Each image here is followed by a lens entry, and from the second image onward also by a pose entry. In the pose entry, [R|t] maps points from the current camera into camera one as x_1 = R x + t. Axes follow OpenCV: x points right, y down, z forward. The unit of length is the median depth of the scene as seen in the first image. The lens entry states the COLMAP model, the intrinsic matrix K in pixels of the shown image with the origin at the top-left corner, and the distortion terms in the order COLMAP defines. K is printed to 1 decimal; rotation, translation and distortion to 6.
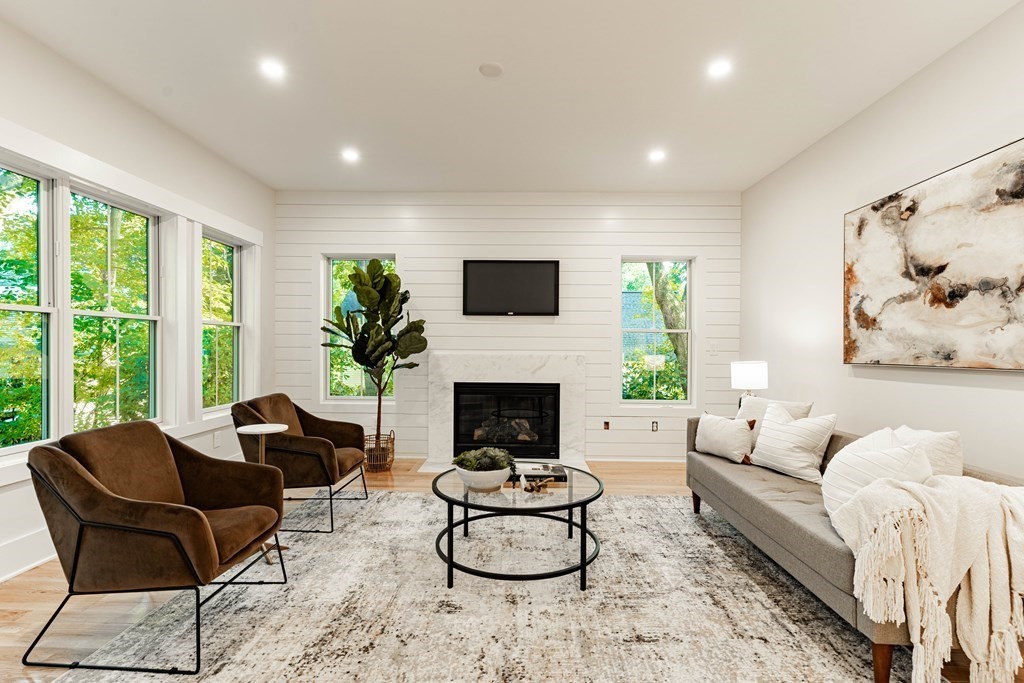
lens RADIAL K [[492.0, 0, 514.5], [0, 492.0, 347.3], [0, 0, 1]] dist [-0.000104, 0.001820]
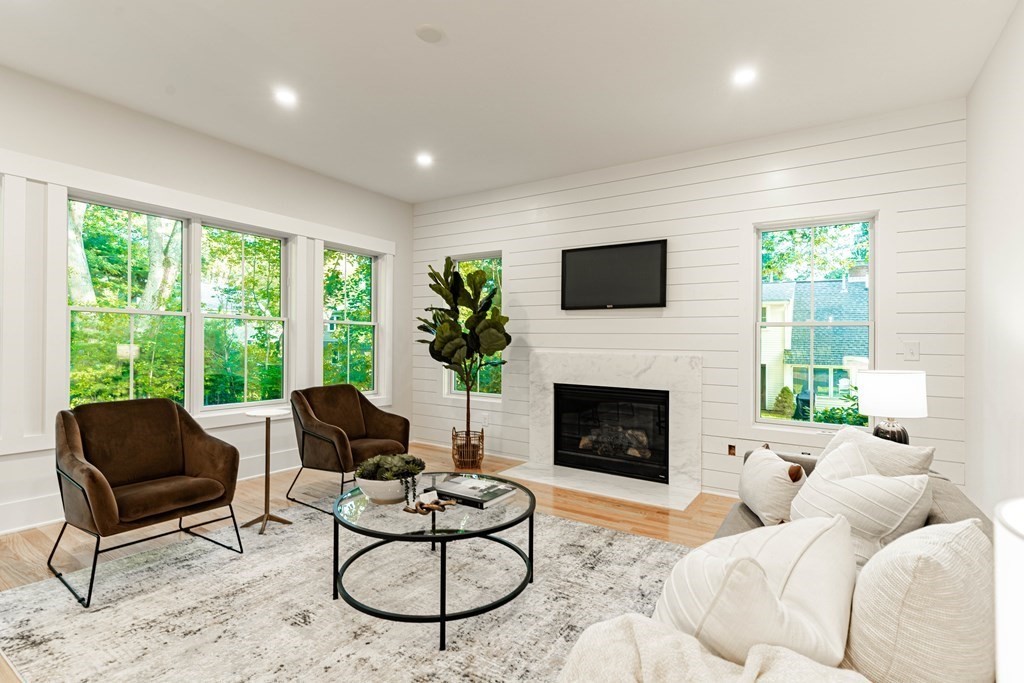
lens RADIAL K [[492.0, 0, 518.7], [0, 492.0, 339.6], [0, 0, 1]] dist [-0.000104, 0.001820]
pose [[0.846038, 0.001395, -0.533121, 0.467792], [-0.009784, 0.999869, -0.012910, 0.003370], [0.533033, 0.016139, 0.845941, 0.273943]]
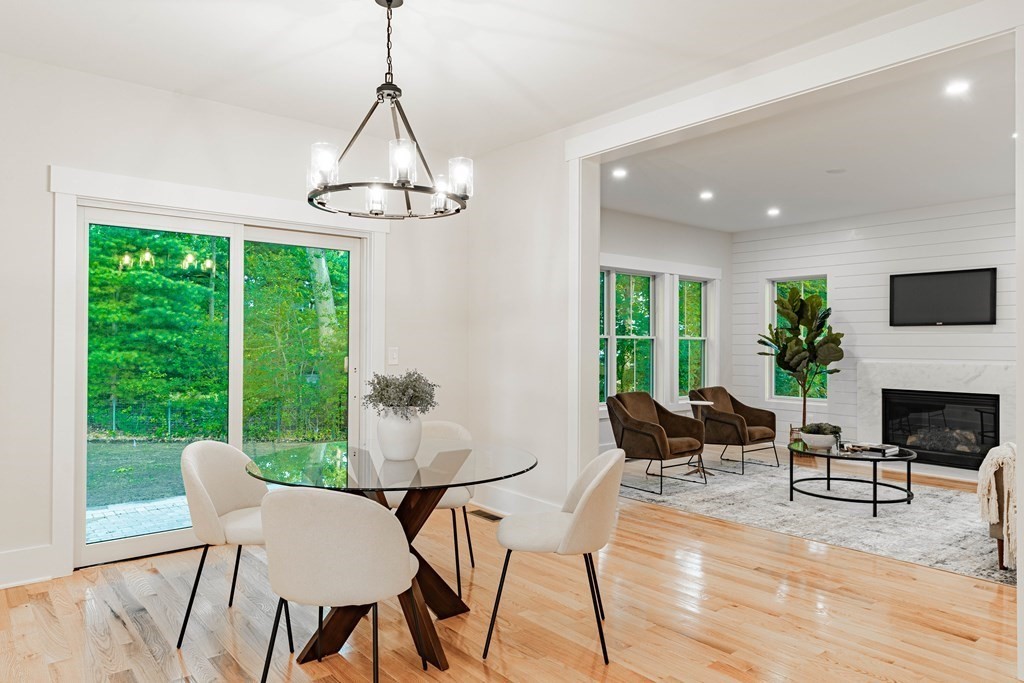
lens RADIAL K [[663.4, 0, 495.5], [0, 663.4, 347.5], [0, 0, 1]] dist [-0.017888, -0.001244]
pose [[0.632176, -0.000759, -0.774825, 0.689407], [-0.002708, 0.999991, -0.003189, -0.017926], [0.774820, 0.004114, 0.632168, -0.852484]]
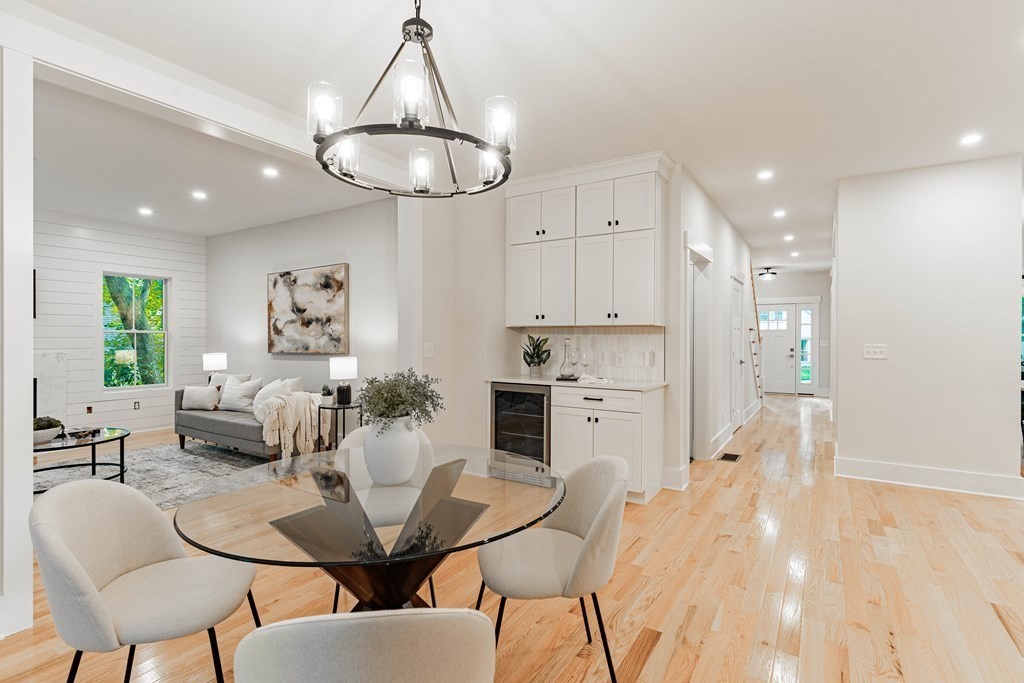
lens RADIAL K [[492.0, 0, 518.1], [0, 492.0, 337.8], [0, 0, 1]] dist [-0.000104, 0.001820]
pose [[0.524711, -0.009647, 0.851226, -0.433745], [0.005884, 0.999953, 0.007706, -0.032559], [-0.851260, 0.000965, 0.524743, -0.804328]]
